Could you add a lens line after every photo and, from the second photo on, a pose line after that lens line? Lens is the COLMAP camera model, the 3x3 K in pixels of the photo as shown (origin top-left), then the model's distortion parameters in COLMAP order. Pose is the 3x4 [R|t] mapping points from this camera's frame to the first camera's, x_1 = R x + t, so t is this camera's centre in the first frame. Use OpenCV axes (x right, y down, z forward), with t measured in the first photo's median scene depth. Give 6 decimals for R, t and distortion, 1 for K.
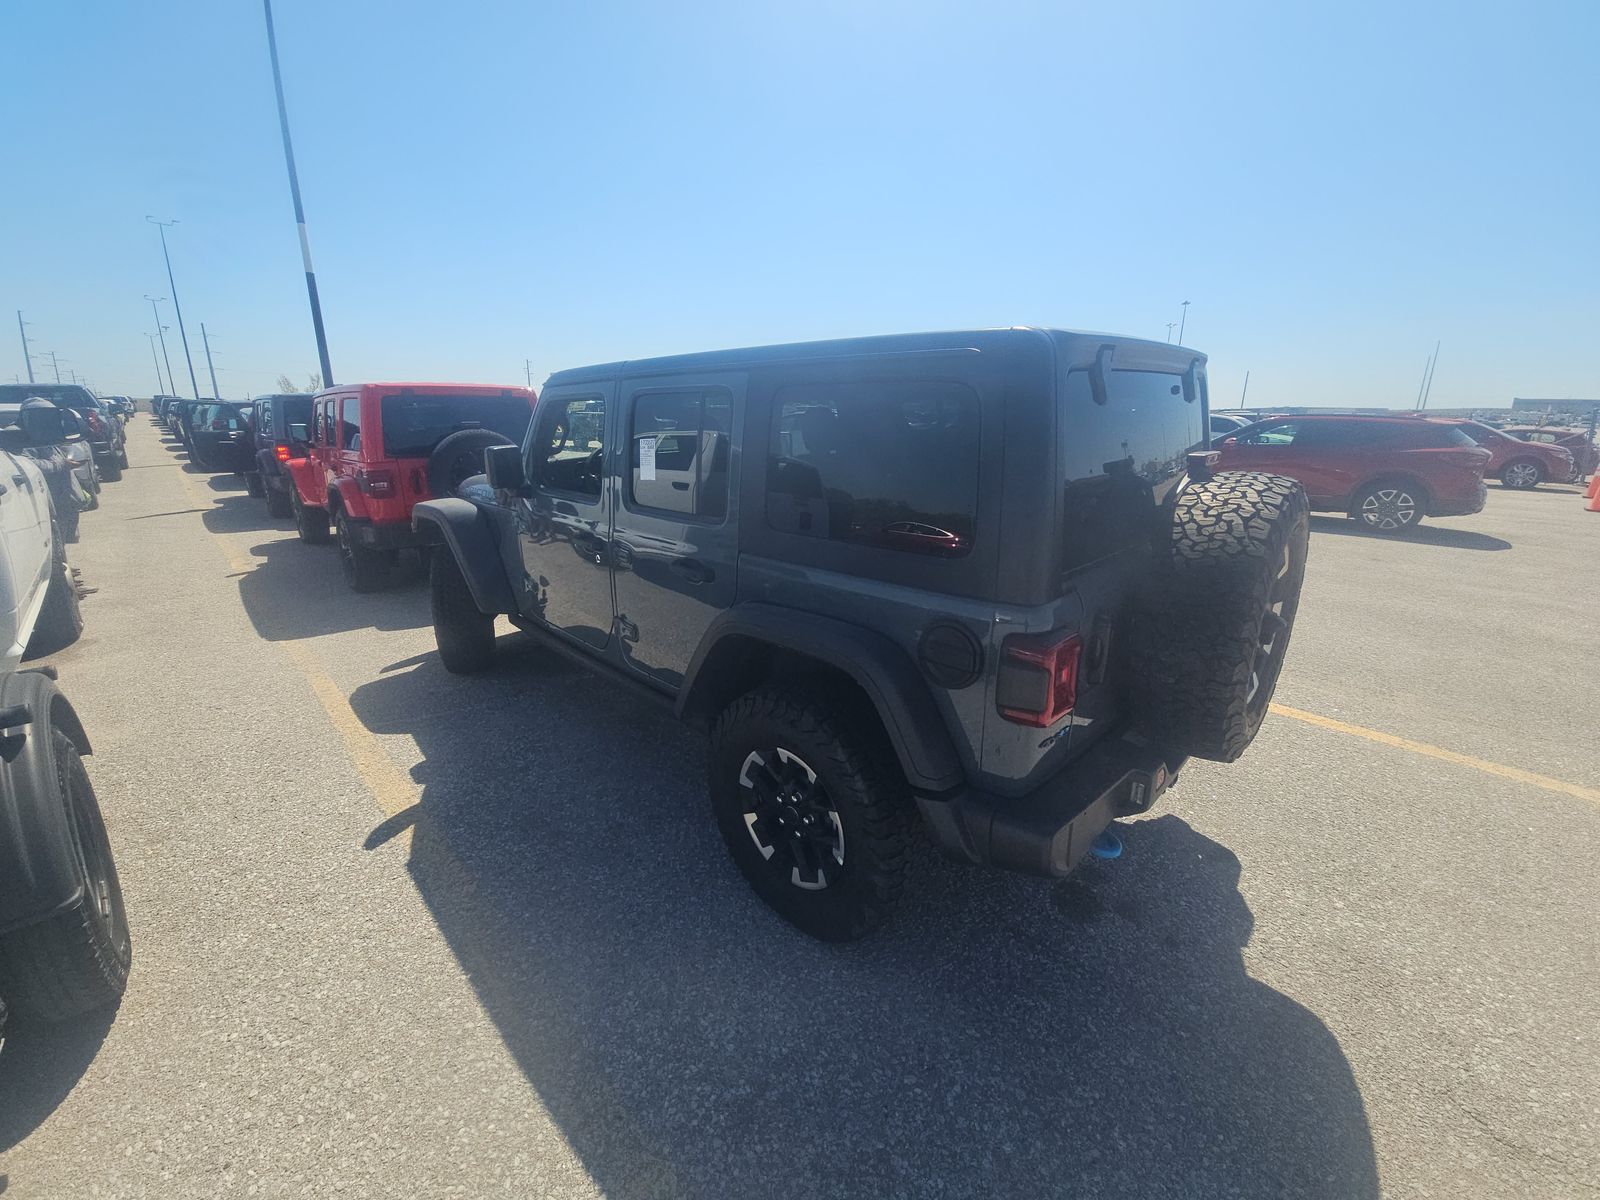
lens RADIAL K [[643.1, 0, 800.0], [0, 643.1, 600.0], [0, 0, 1]] dist [0.017794, 0.000119]
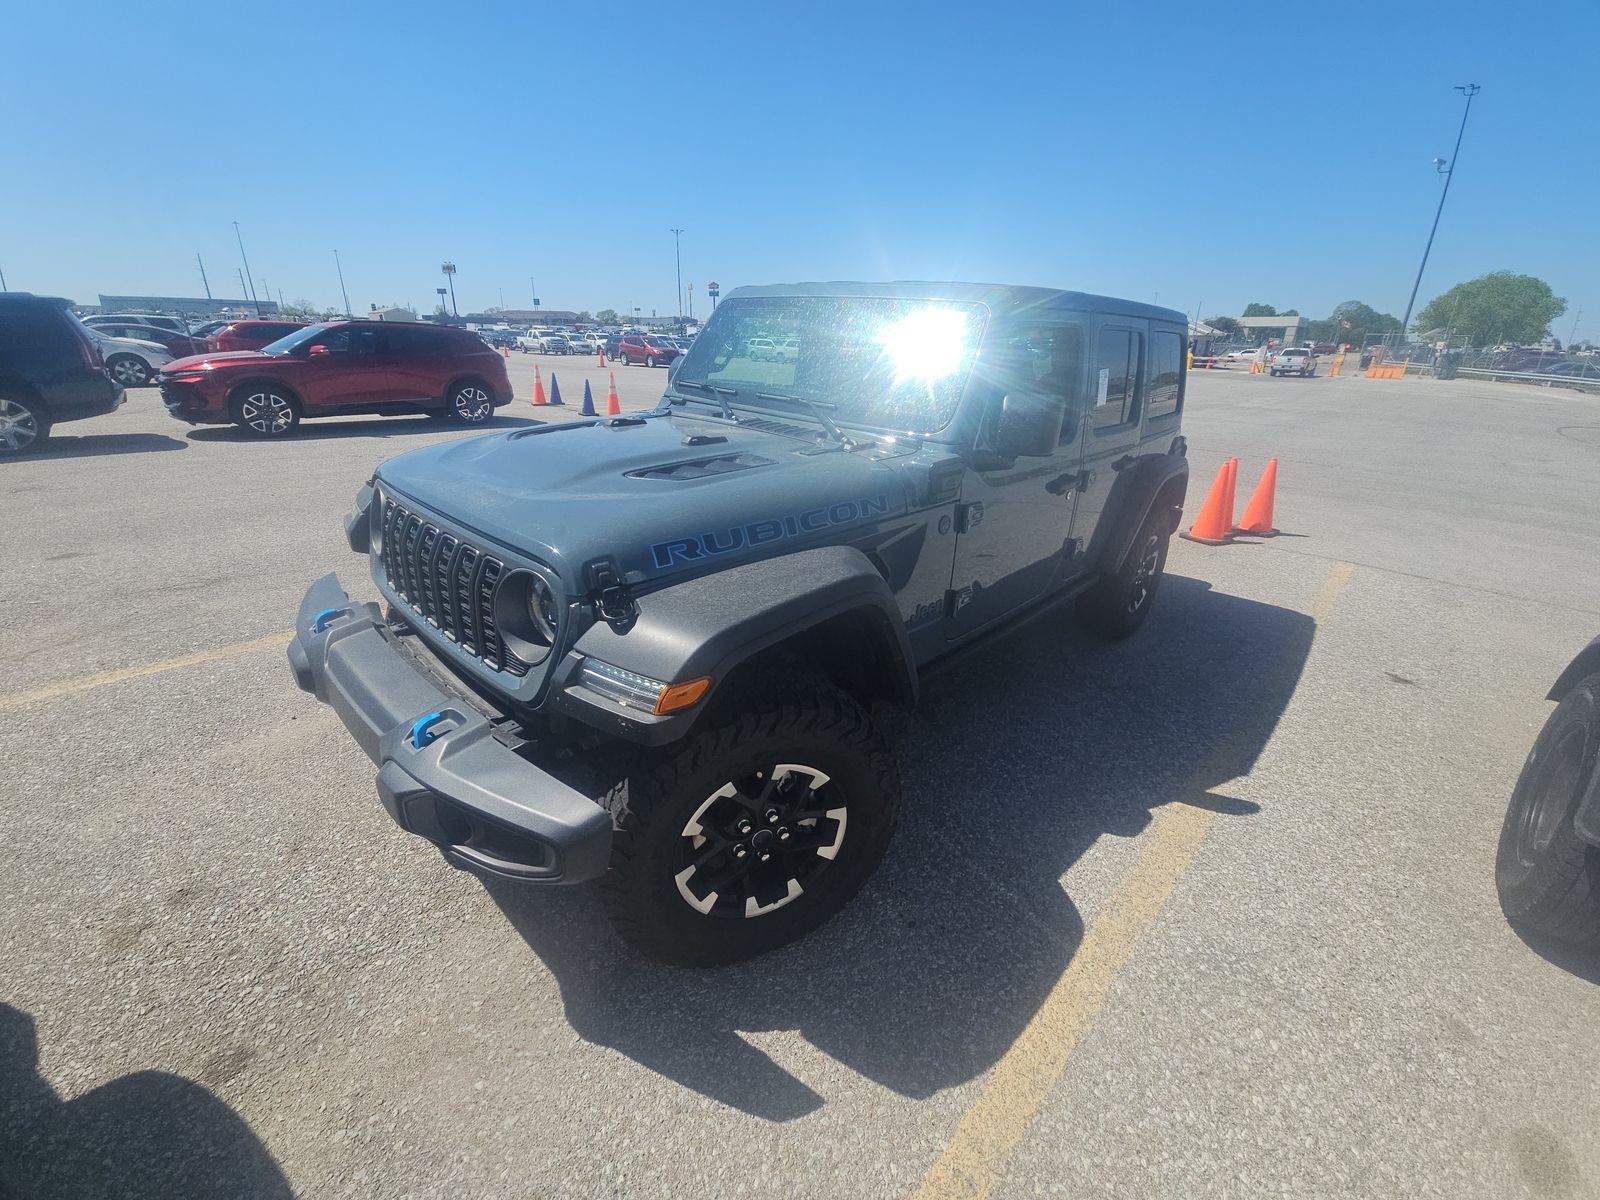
lens RADIAL K [[643.1, 0, 800.0], [0, 643.1, 600.0], [0, 0, 1]] dist [0.017794, 0.000119]
pose [[-0.021963, -0.388524, 0.921177, -1.178423], [0.258691, 0.887811, 0.380620, -0.365794], [-0.965710, 0.246660, 0.081009, 1.245474]]
